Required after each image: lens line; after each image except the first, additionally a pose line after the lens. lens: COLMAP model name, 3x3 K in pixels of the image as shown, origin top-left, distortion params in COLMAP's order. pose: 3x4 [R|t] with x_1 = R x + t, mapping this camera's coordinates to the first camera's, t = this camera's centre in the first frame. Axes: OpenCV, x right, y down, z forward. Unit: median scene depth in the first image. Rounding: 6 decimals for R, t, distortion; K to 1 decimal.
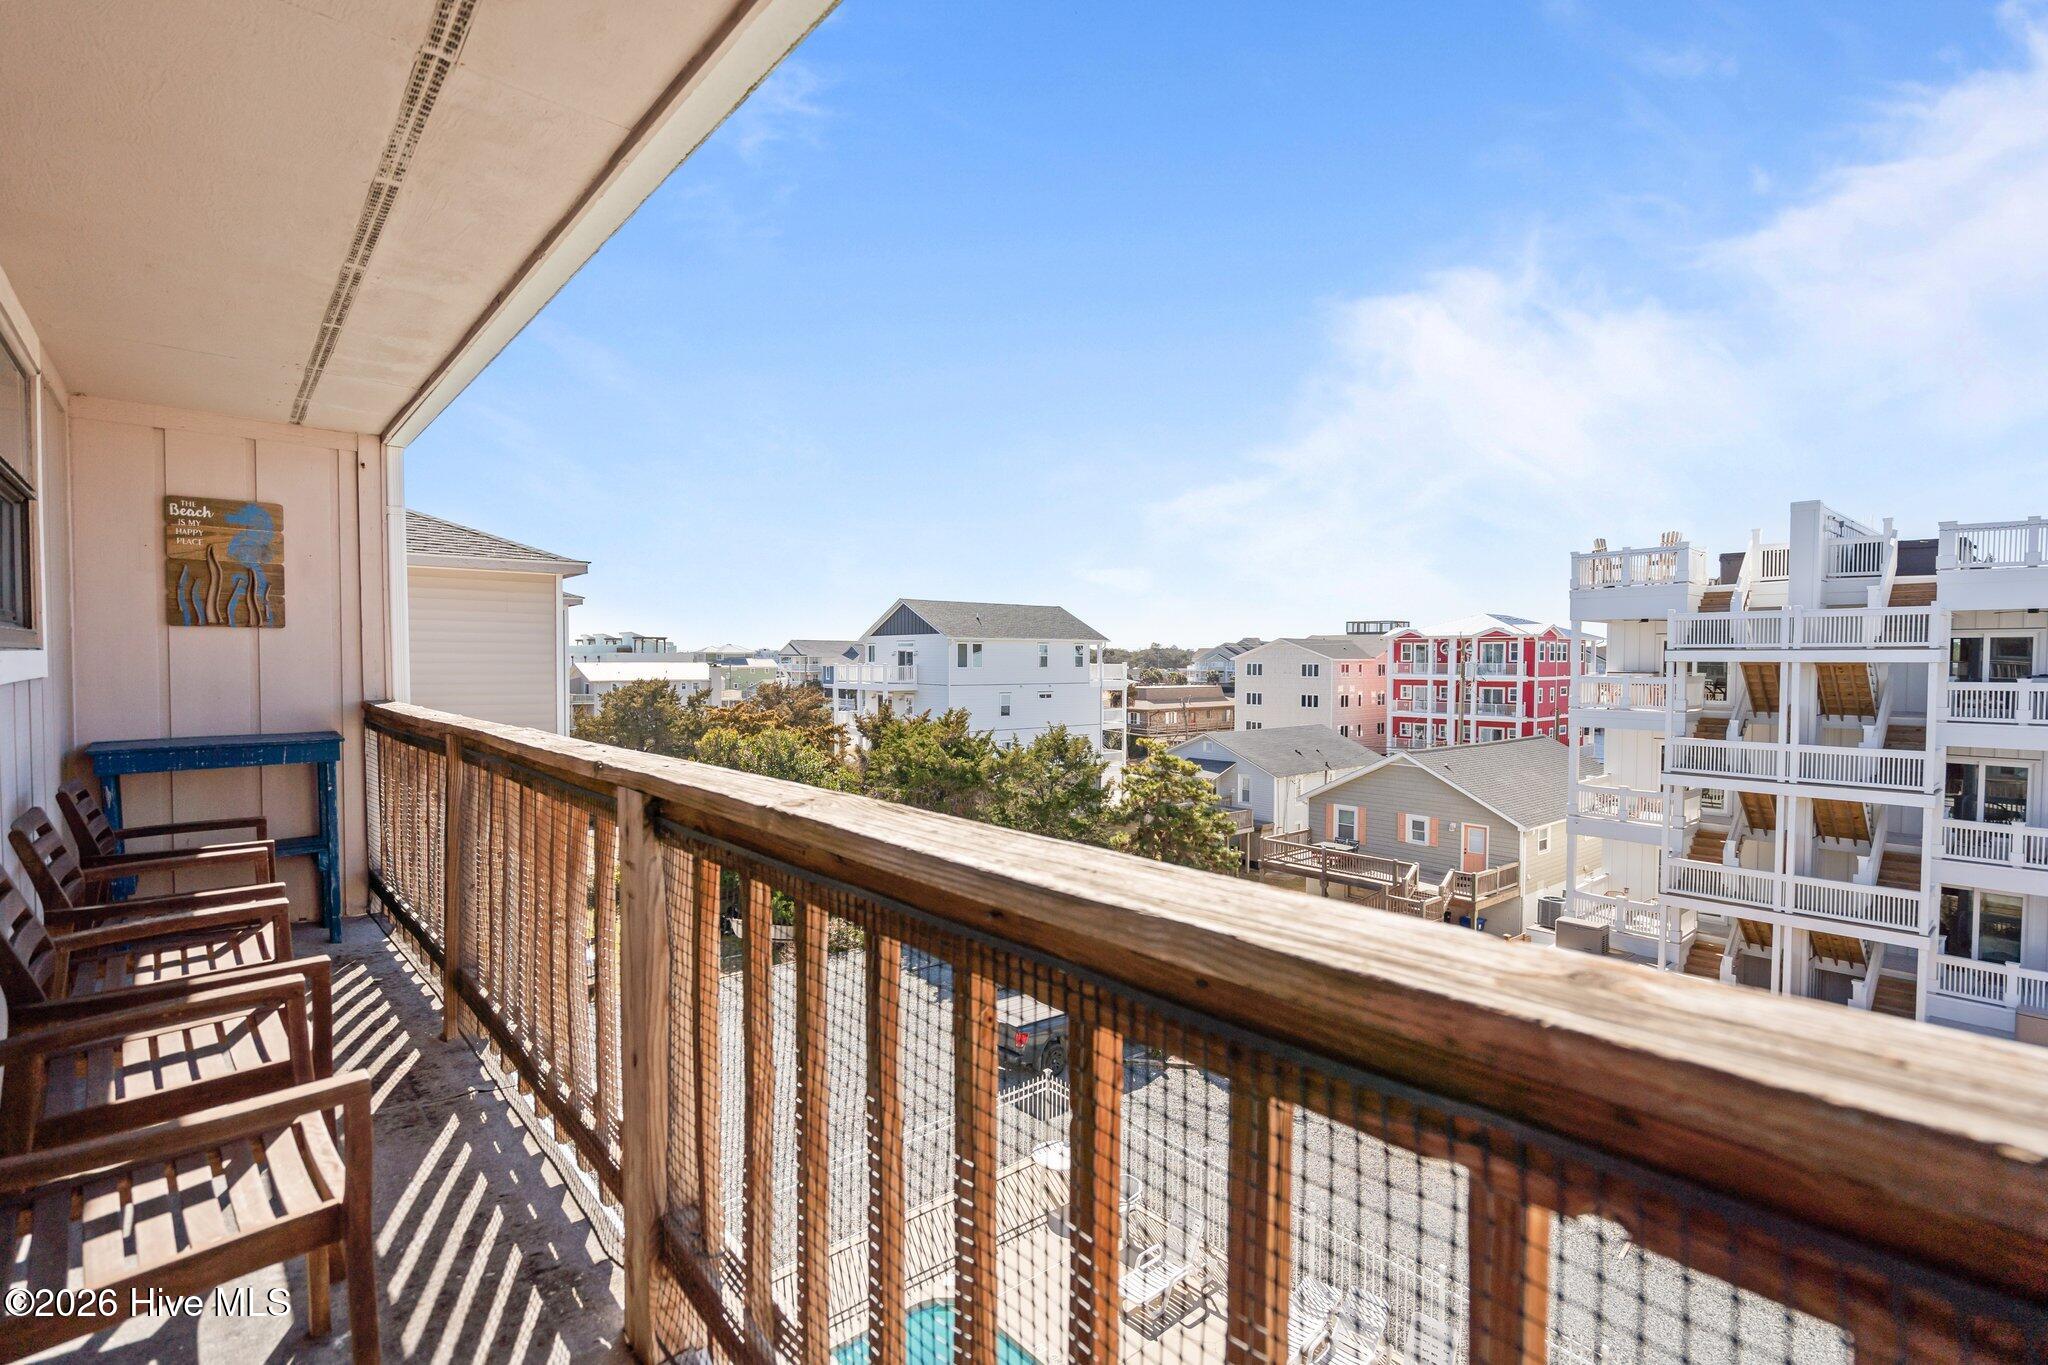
lens RADIAL K [[947.3, 0, 1020.0], [0, 947.3, 694.5], [0, 0, 1]] dist [0.000338, 0.000049]
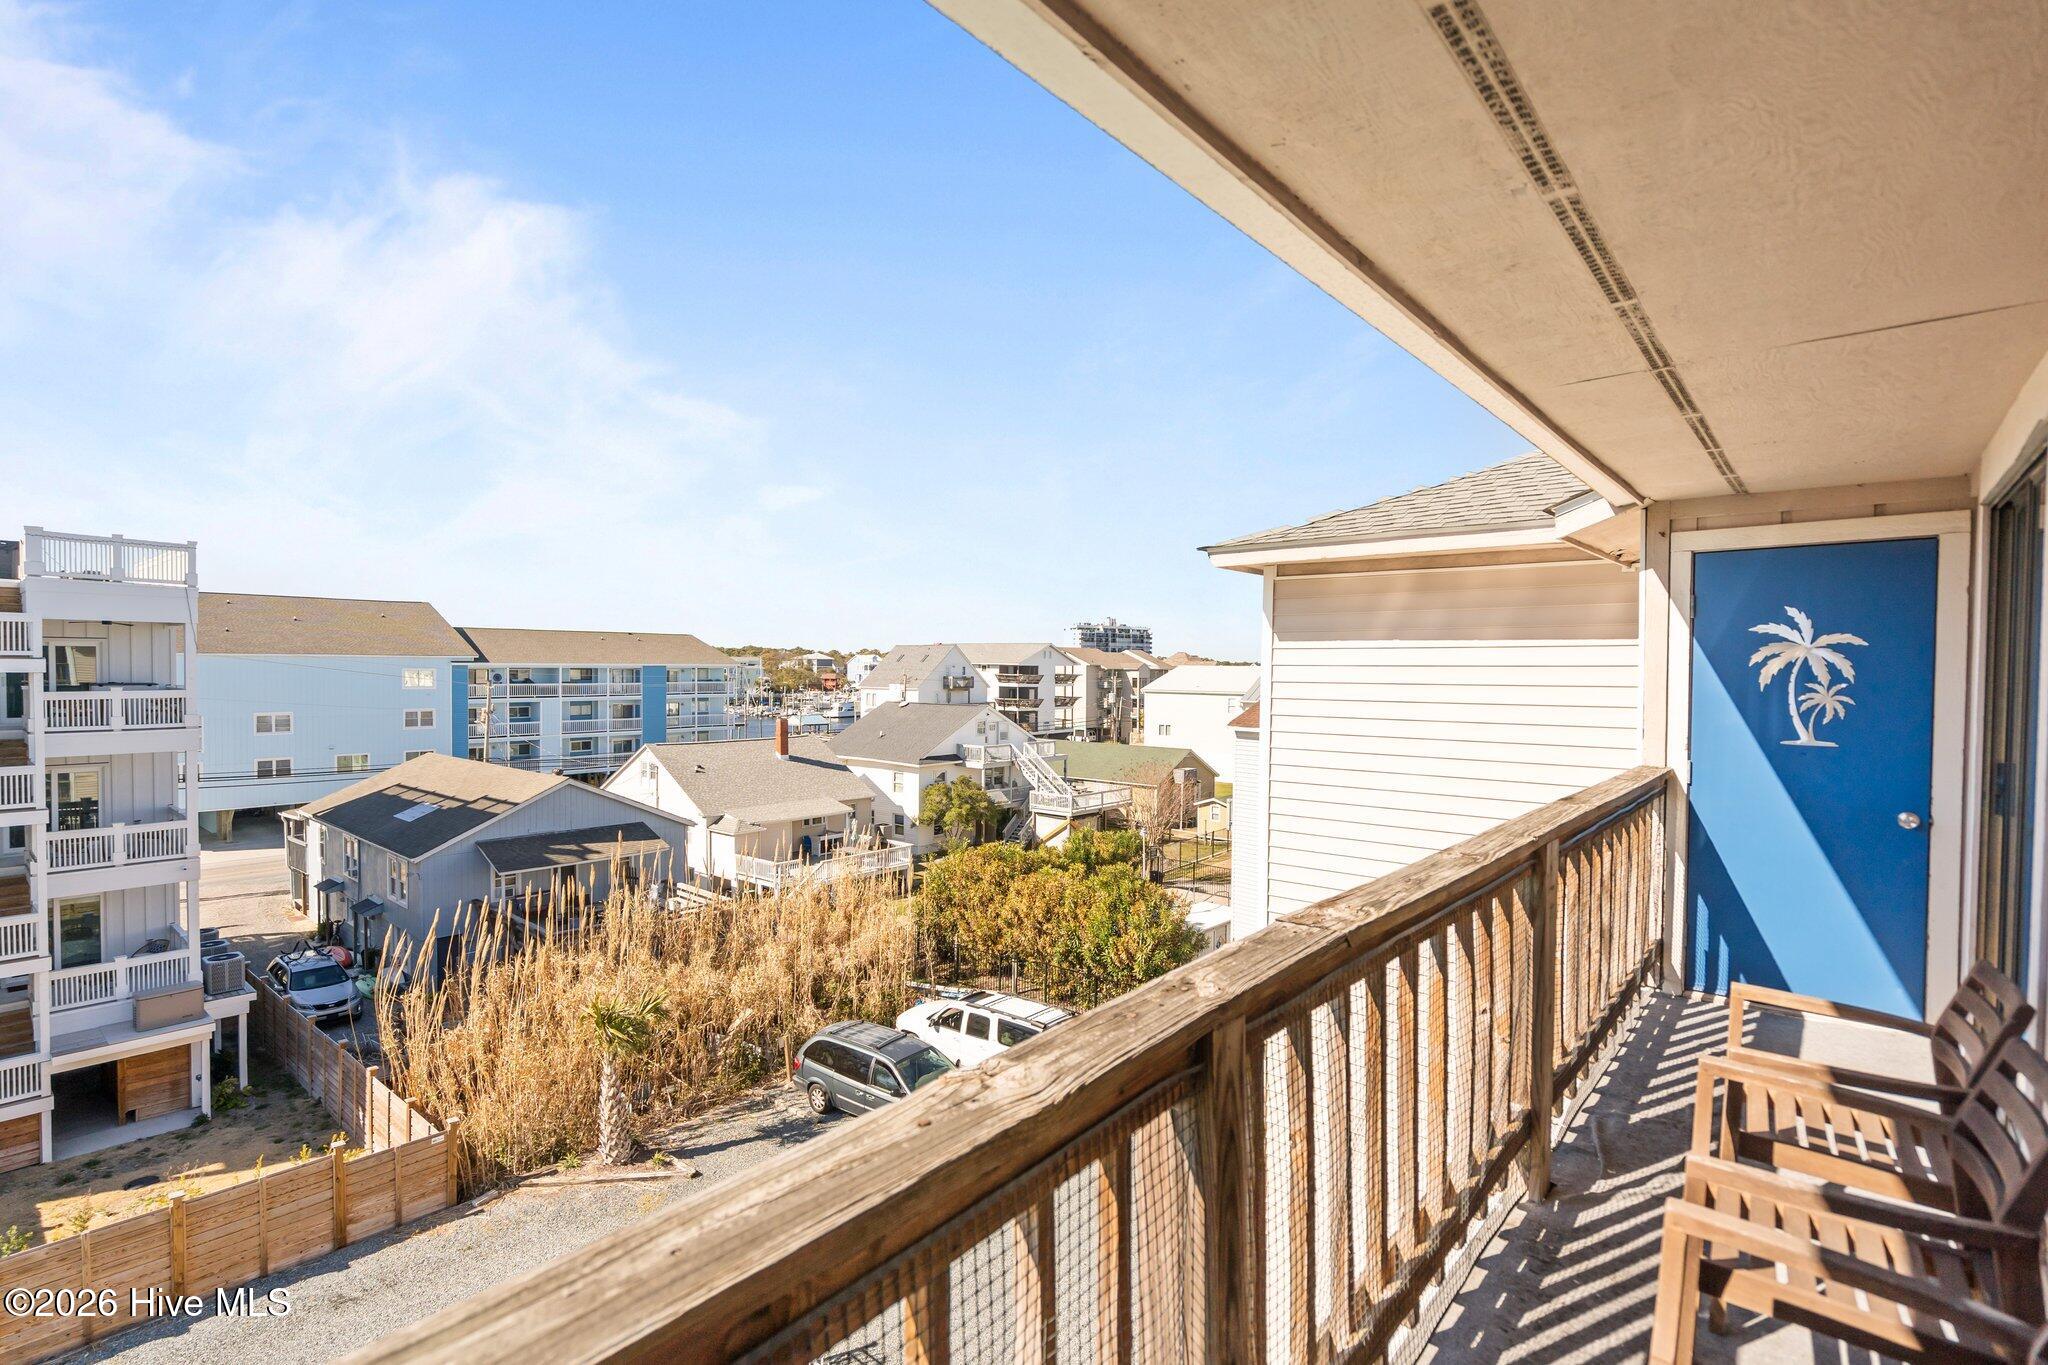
lens RADIAL K [[947.3, 0, 1020.0], [0, 947.3, 694.5], [0, 0, 1]] dist [0.000338, 0.000049]
pose [[-0.144073, -0.032175, 0.989044, -0.132166], [0.031074, 0.998831, 0.037020, -0.016334], [-0.989079, 0.036067, -0.142905, 0.150268]]
